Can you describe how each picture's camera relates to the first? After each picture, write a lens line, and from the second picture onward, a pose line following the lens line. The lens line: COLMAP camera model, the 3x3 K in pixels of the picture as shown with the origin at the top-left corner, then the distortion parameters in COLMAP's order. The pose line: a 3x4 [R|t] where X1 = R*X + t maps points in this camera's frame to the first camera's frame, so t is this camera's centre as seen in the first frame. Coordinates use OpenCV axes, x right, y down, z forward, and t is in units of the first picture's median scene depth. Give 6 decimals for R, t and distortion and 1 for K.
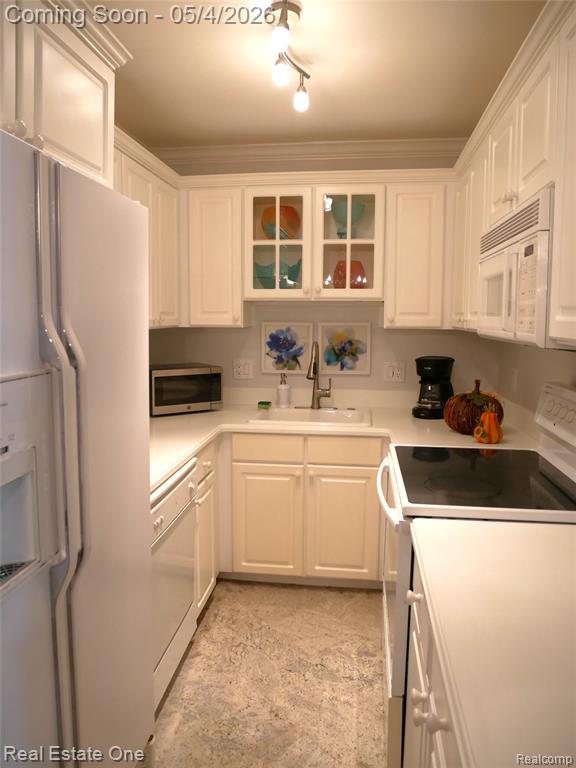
lens RADIAL K [[550.2, 0, 283.5], [0, 550.2, 383.3], [0, 0, 1]] dist [-0.071202, 0.022057]
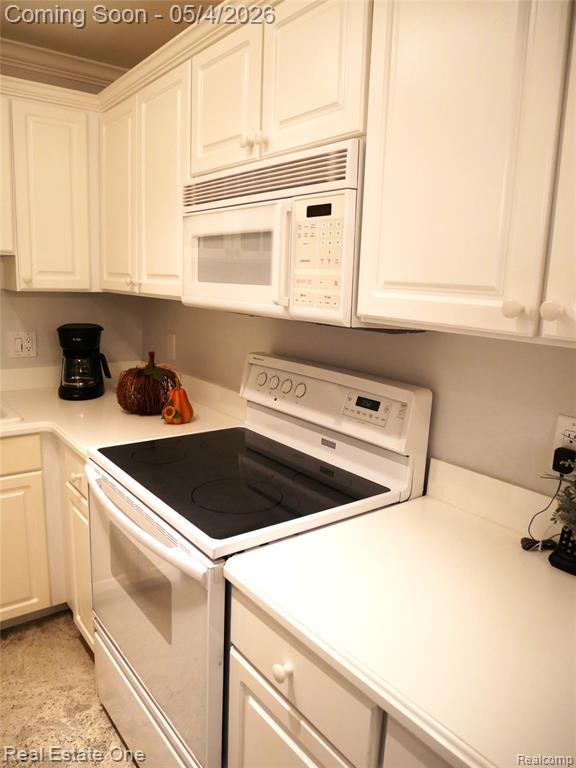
lens RADIAL K [[550.2, 0, 271.6], [0, 550.2, 382.7], [0, 0, 1]] dist [-0.071202, 0.022057]
pose [[0.717259, -0.113669, 0.687473, -0.099643], [0.054580, 0.992738, 0.107198, -0.034737], [-0.694666, -0.039367, 0.718254, 0.201148]]
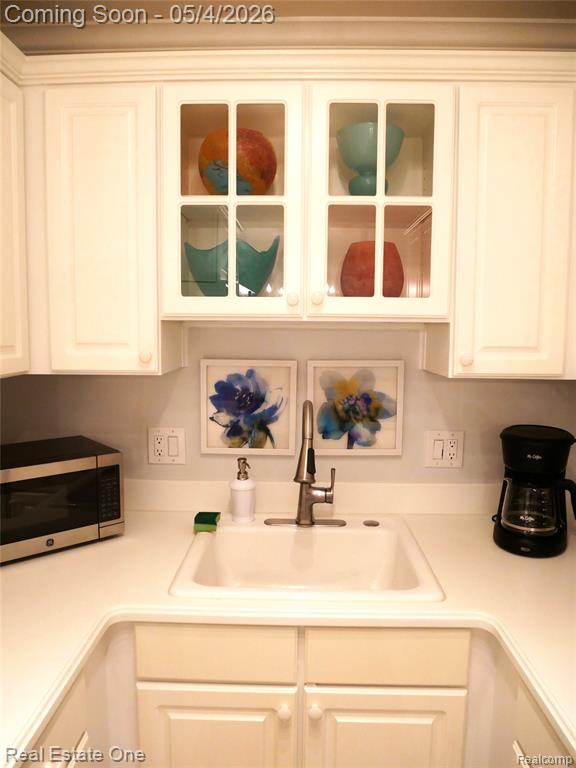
lens RADIAL K [[550.2, 0, 280.5], [0, 550.2, 384.7], [0, 0, 1]] dist [-0.071202, 0.022057]
pose [[0.995047, -0.007832, 0.099092, -0.017469], [0.009524, 0.999817, -0.016607, -0.088105], [-0.098944, 0.017469, 0.994940, 0.529016]]
